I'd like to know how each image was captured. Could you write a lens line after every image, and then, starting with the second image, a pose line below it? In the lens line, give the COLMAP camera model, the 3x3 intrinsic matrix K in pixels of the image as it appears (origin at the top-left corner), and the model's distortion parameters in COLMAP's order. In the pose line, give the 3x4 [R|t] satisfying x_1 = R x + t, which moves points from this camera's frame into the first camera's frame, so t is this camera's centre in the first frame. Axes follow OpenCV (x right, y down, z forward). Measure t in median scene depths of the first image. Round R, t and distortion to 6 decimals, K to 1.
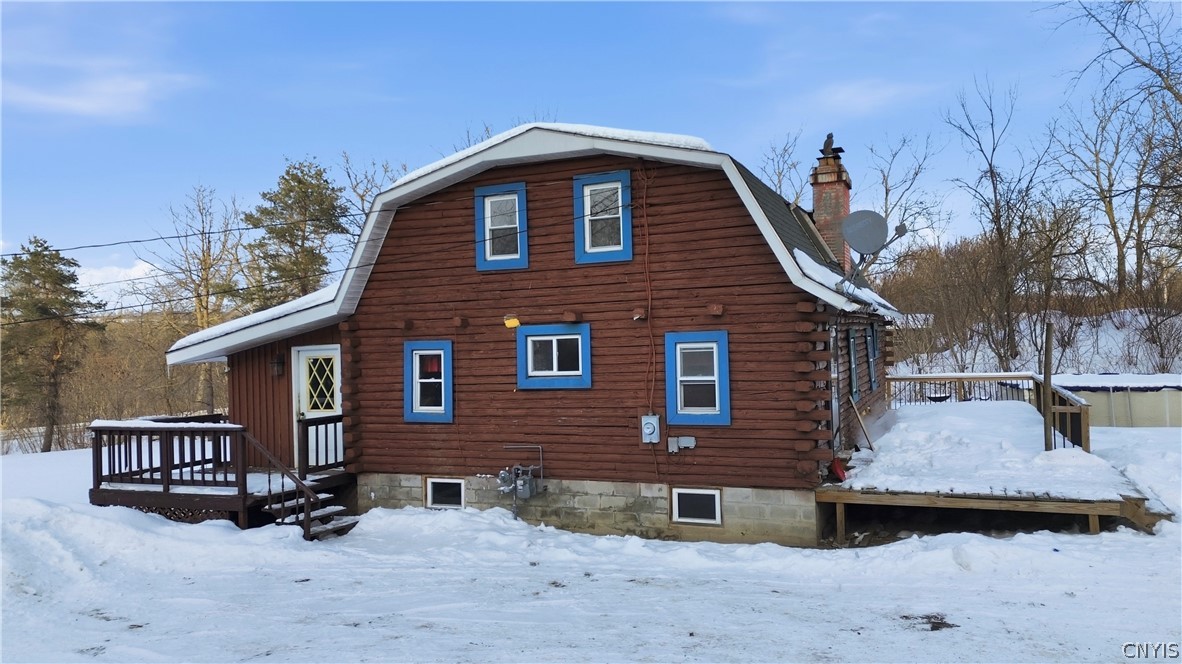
lens RADIAL K [[796.7, 0, 640.7], [0, 796.7, 332.9], [0, 0, 1]] dist [0.087431, -0.060280]
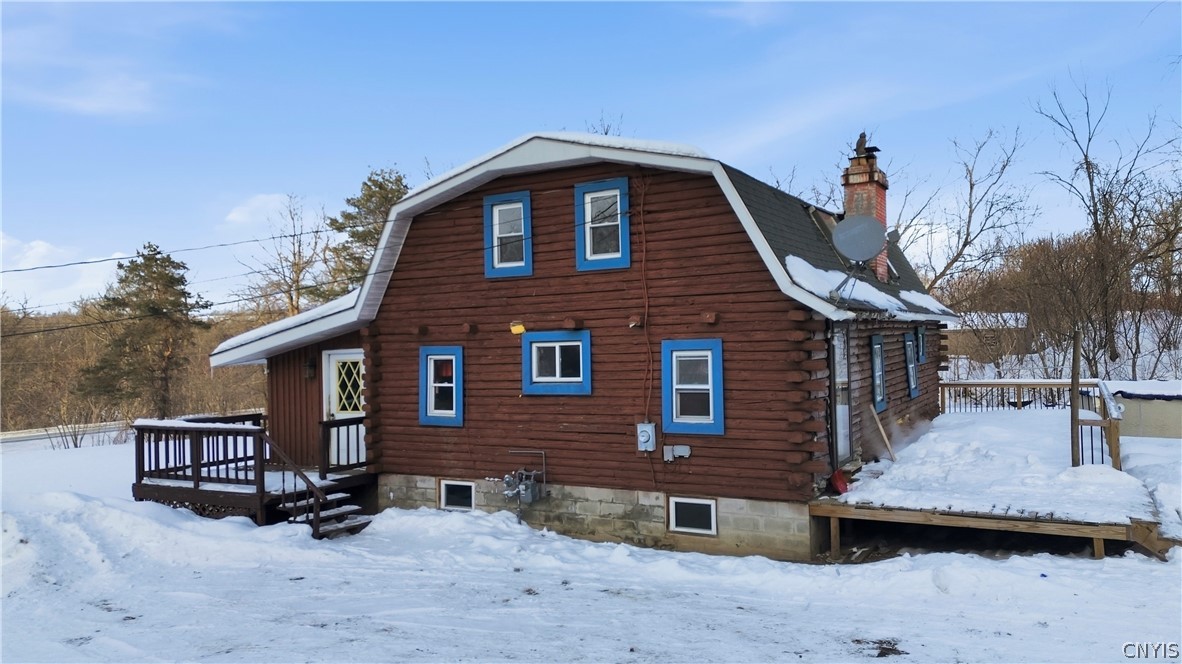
lens RADIAL K [[796.7, 0, 640.7], [0, 796.7, 332.9], [0, 0, 1]] dist [0.087431, -0.060280]
pose [[0.994510, 0.003273, -0.104591, 0.106275], [-0.003076, 0.999993, 0.002049, -0.011230], [0.104597, -0.001716, 0.994513, 0.008804]]
